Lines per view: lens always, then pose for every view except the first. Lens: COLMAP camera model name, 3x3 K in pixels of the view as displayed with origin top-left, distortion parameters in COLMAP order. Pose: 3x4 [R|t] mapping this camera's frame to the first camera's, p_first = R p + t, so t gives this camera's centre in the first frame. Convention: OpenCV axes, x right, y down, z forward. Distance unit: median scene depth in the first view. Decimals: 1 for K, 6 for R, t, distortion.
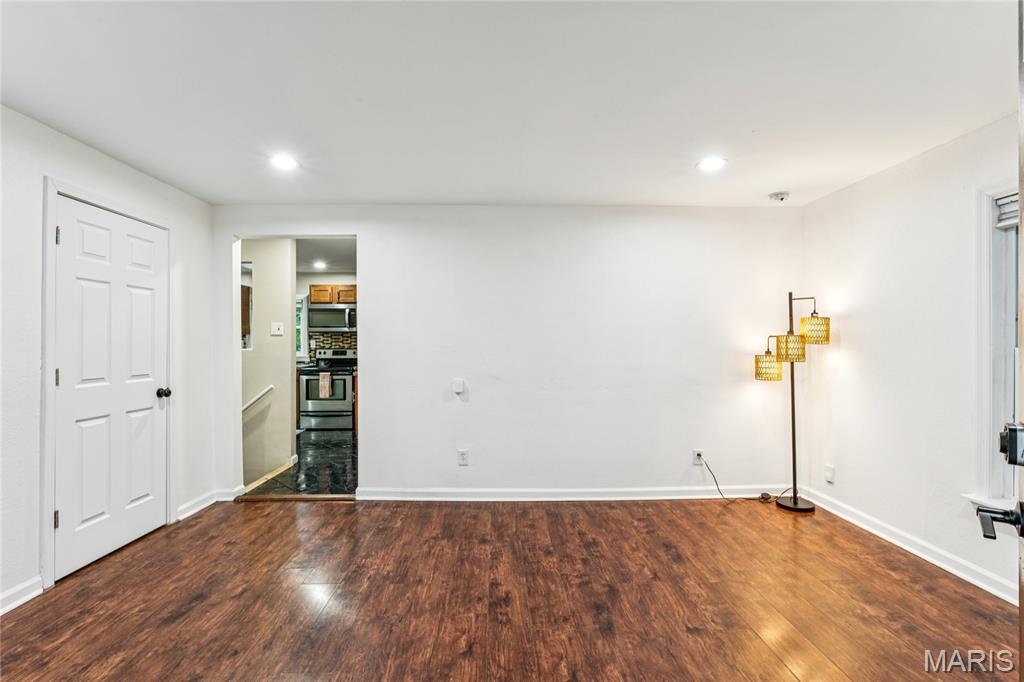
lens RADIAL K [[449.1, 0, 509.3], [0, 449.1, 347.3], [0, 0, 1]] dist [-0.004098, -0.000742]
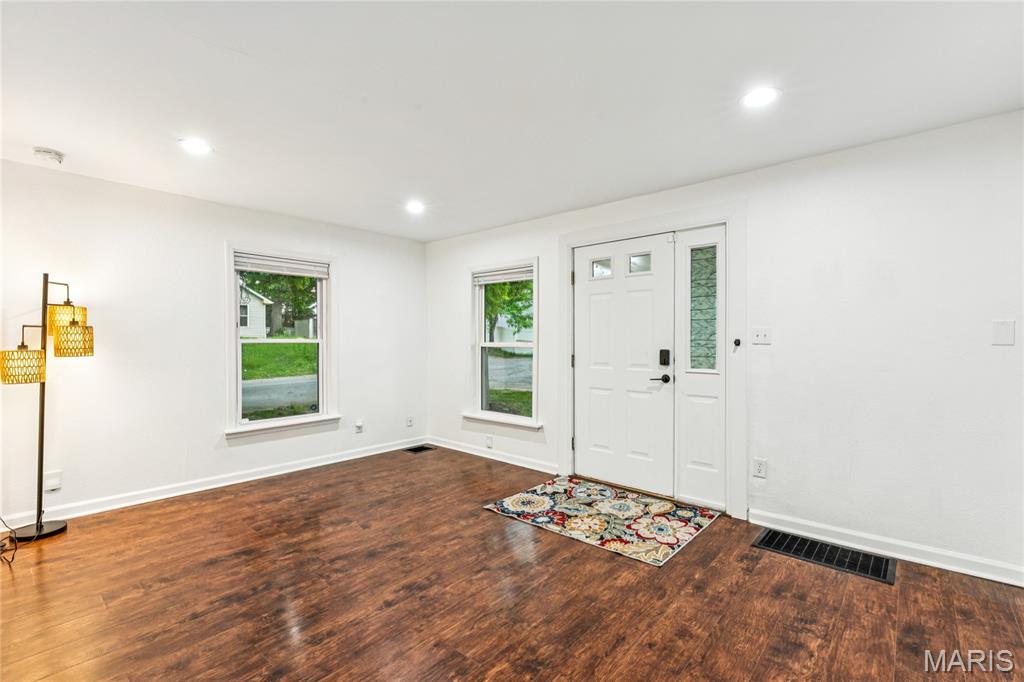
lens RADIAL K [[461.6, 0, 506.8], [0, 461.6, 338.3], [0, 0, 1]] dist [0.000588, 0.001172]
pose [[-0.724675, 0.002952, 0.689084, -0.629342], [0.006255, 0.999978, 0.002294, 0.000526], [-0.689062, 0.005973, -0.724678, 1.130767]]
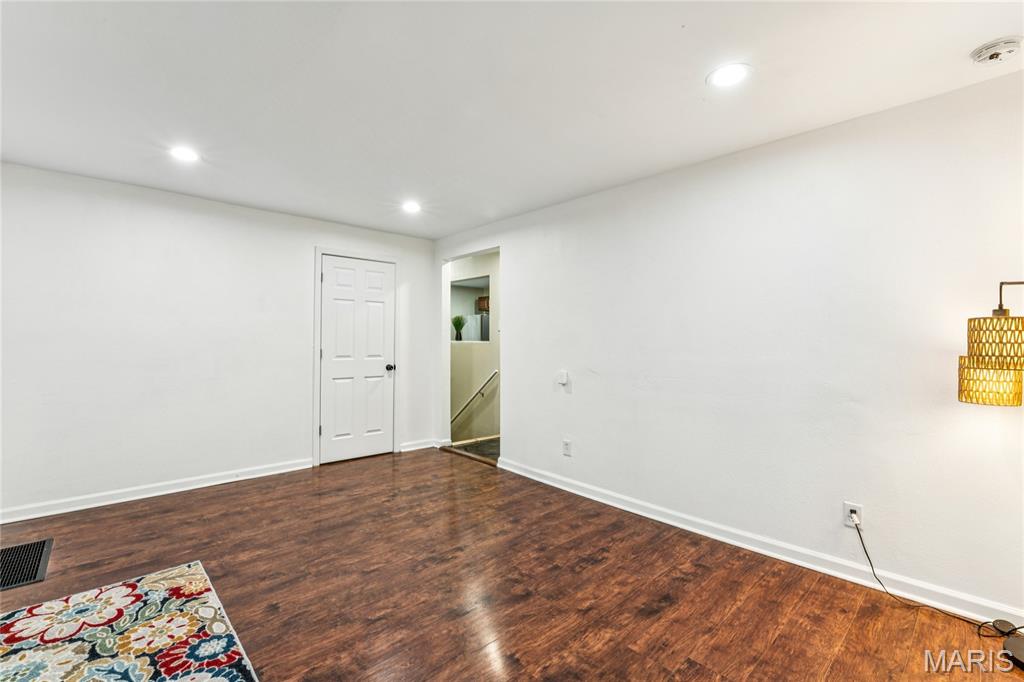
lens RADIAL K [[449.1, 0, 513.5], [0, 449.1, 342.8], [0, 0, 1]] dist [-0.004098, -0.000742]
pose [[0.667995, 0.008456, -0.744117, 0.669356], [-0.011870, 0.999929, 0.000707, 0.008227], [0.744071, 0.008360, 0.668048, 0.261444]]
